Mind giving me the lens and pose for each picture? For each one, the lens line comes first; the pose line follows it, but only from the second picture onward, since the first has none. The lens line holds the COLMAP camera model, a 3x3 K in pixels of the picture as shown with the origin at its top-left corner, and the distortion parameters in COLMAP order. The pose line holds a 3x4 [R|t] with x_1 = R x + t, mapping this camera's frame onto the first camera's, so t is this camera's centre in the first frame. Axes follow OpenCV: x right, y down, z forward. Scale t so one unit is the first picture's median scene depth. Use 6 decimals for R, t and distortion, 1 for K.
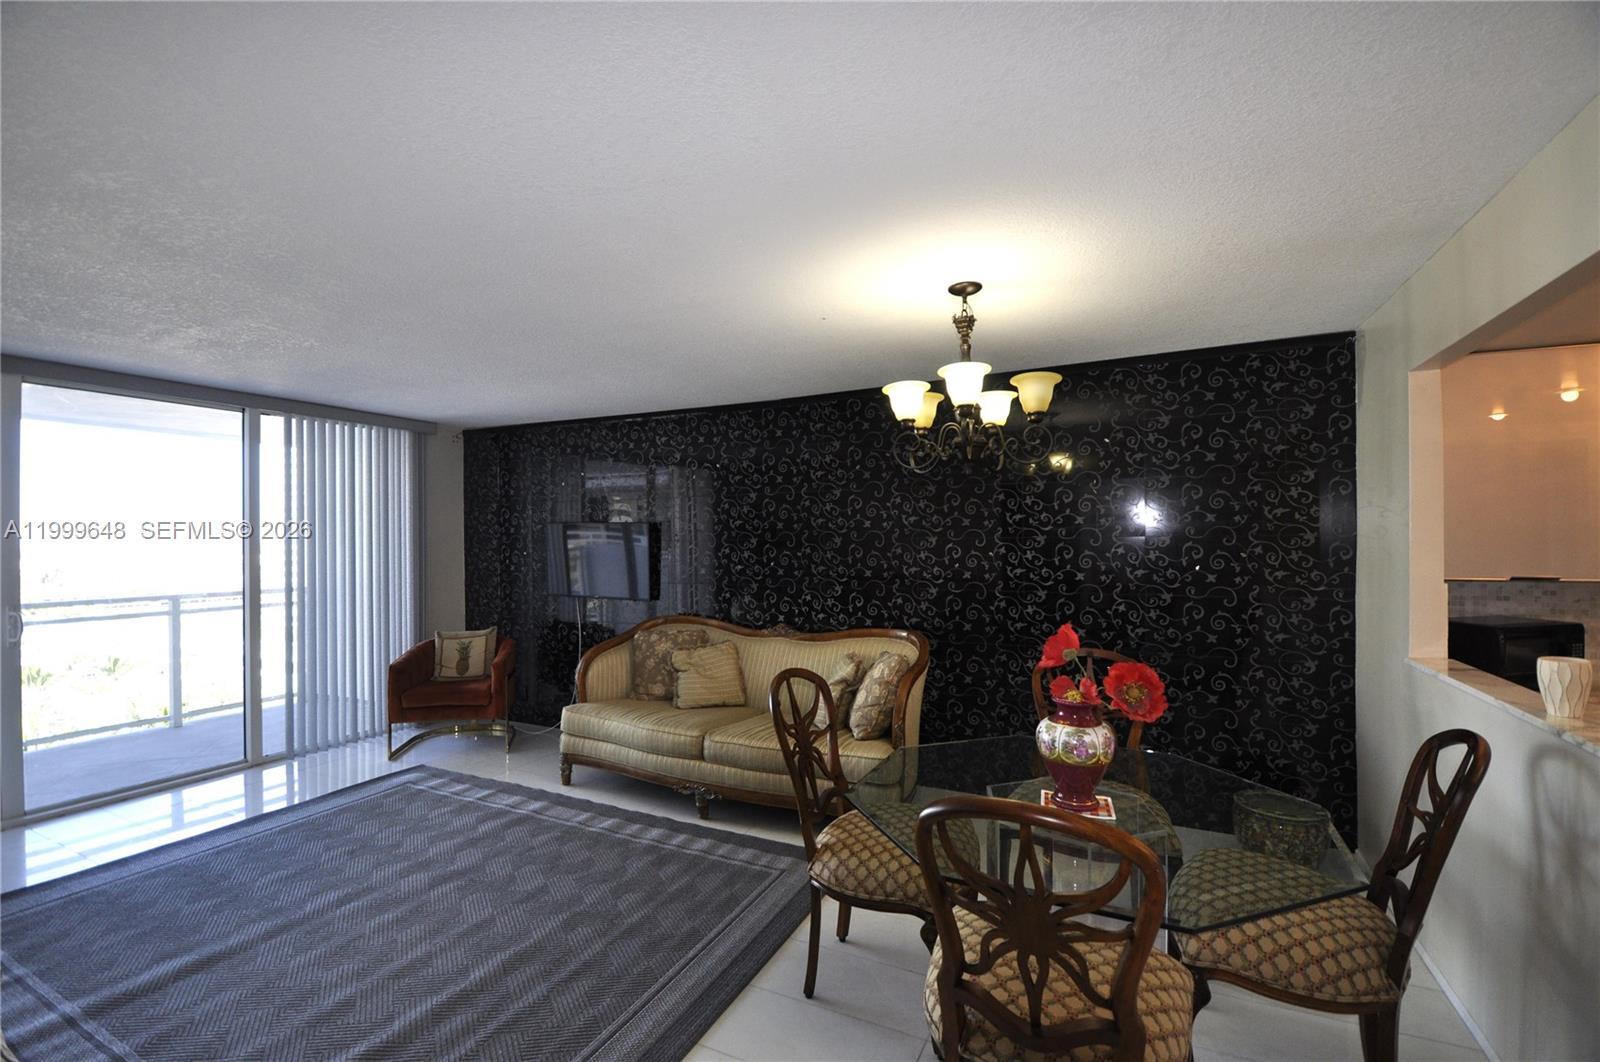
lens RADIAL K [[698.0, 0, 795.9], [0, 698.0, 536.3], [0, 0, 1]] dist [0.011720, -0.021298]
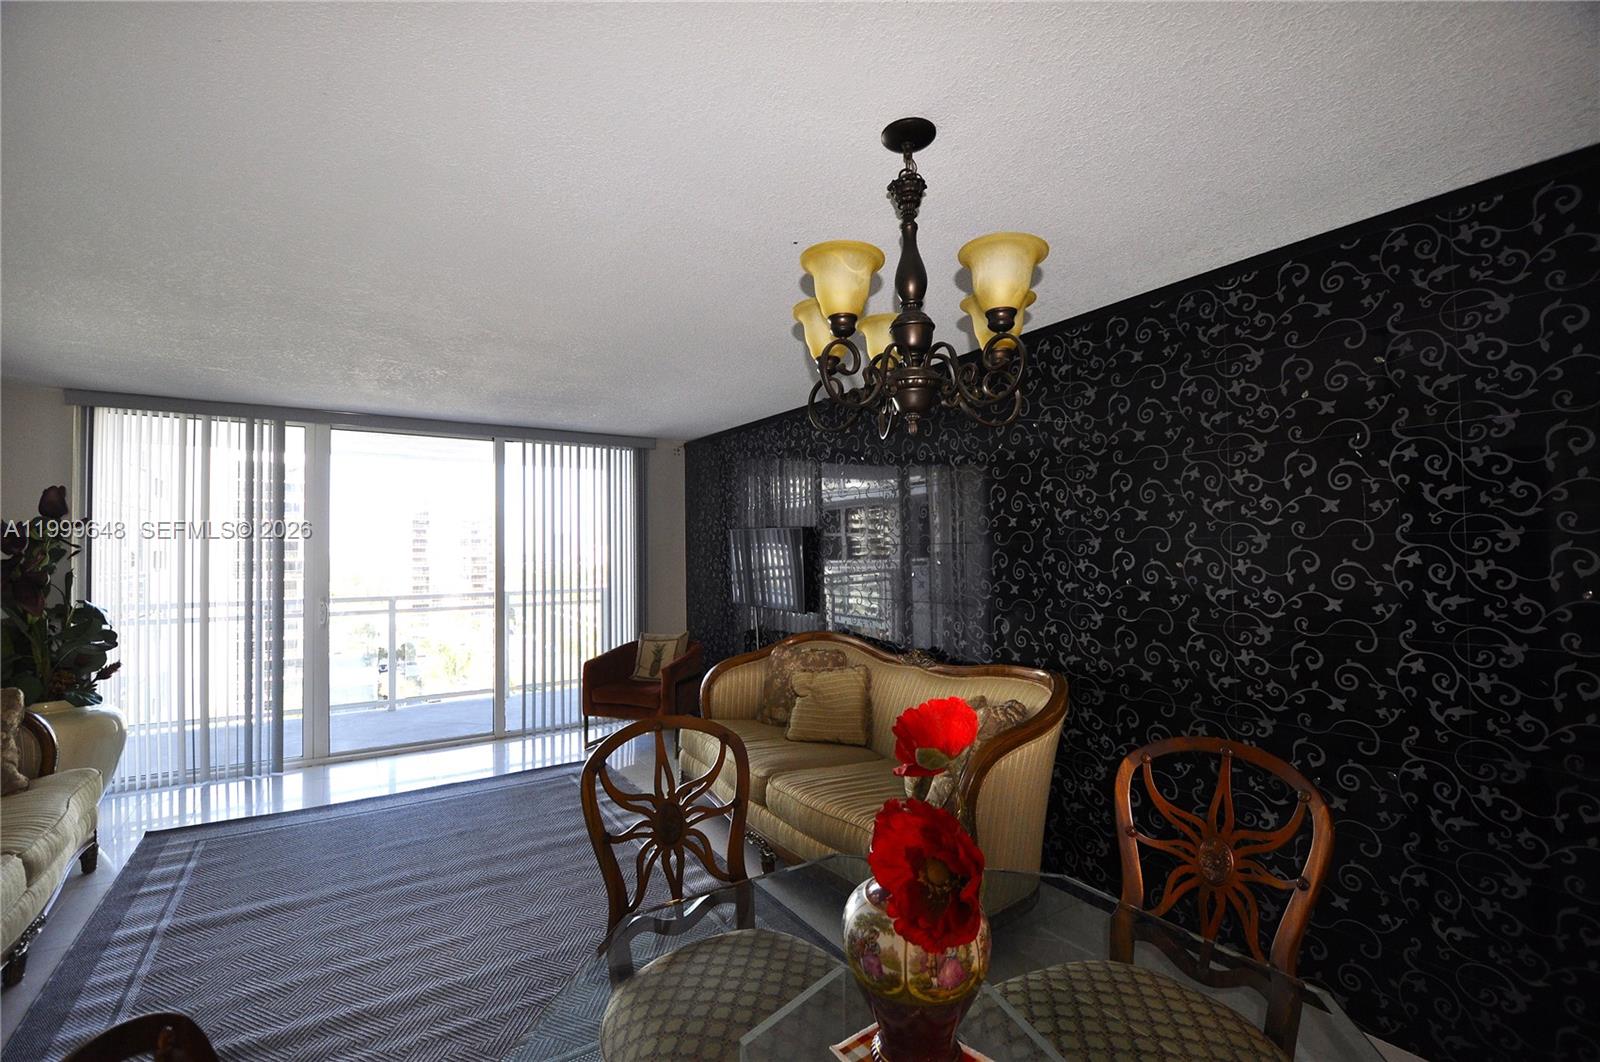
lens RADIAL K [[698.0, 0, 795.9], [0, 698.0, 536.3], [0, 0, 1]] dist [0.011720, -0.021298]
pose [[0.856805, -0.011809, -0.515505, 0.306817], [0.005359, 0.999888, -0.013998, 0.006712], [0.515612, 0.009231, 0.856772, 0.272471]]
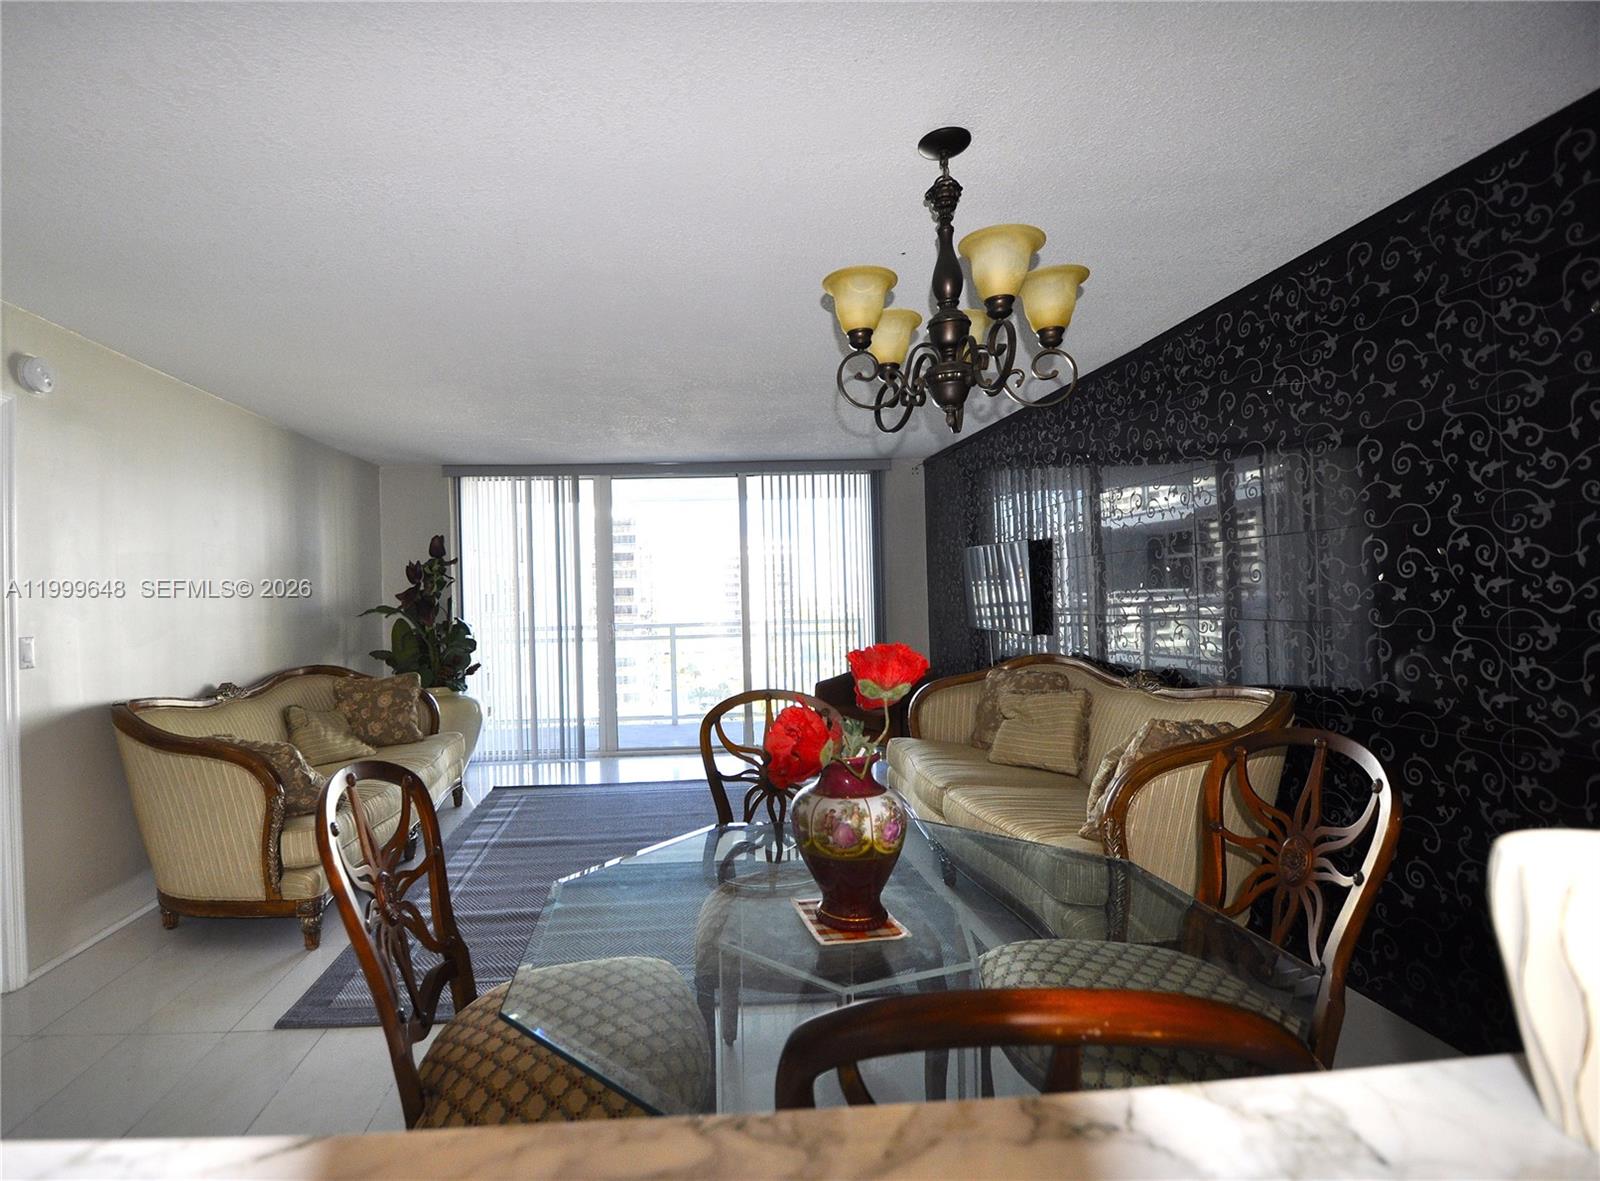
lens RADIAL K [[779.5, 0, 702.5], [0, 779.5, 595.3], [0, 0, 1]] dist [0.002552, -0.016877]
pose [[0.476303, -0.010060, -0.879224, 0.504686], [0.025768, 0.999665, 0.002521, 0.041978], [0.878904, -0.023856, 0.476403, 0.284736]]
